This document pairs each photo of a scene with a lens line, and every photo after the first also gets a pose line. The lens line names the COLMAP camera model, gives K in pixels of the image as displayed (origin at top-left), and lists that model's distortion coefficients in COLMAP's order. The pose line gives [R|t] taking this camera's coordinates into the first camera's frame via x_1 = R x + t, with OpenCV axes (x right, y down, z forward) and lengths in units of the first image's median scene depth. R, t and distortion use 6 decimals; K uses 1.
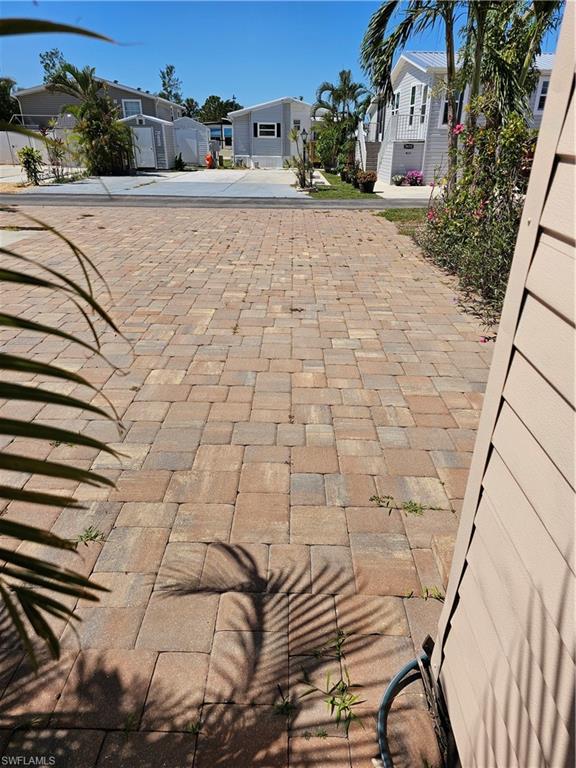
lens RADIAL K [[508.6, 0, 286.8], [0, 508.6, 378.2], [0, 0, 1]] dist [0.053680, -0.032031]
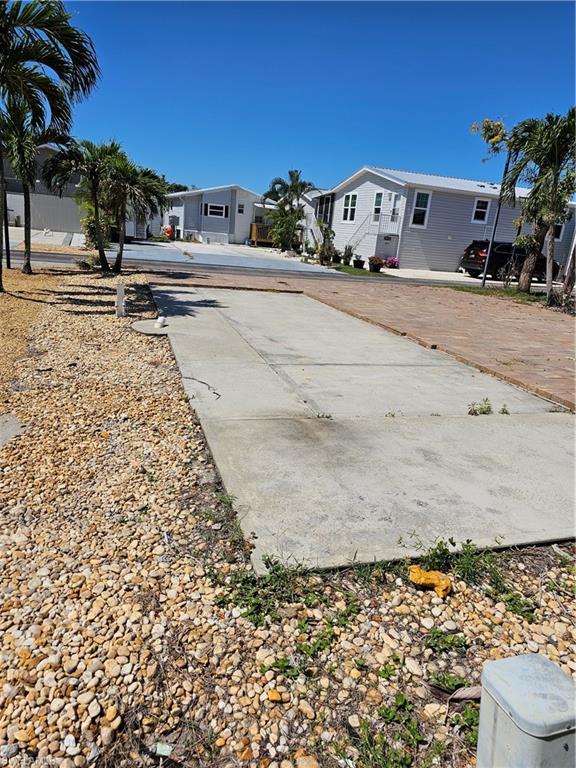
lens RADIAL K [[508.6, 0, 285.3], [0, 508.6, 385.0], [0, 0, 1]] dist [0.053680, -0.032031]
pose [[0.955015, -0.012710, 0.296286, -0.332045], [0.048051, 0.992511, -0.112304, 0.031976], [-0.292639, 0.121489, 0.948474, -0.066467]]
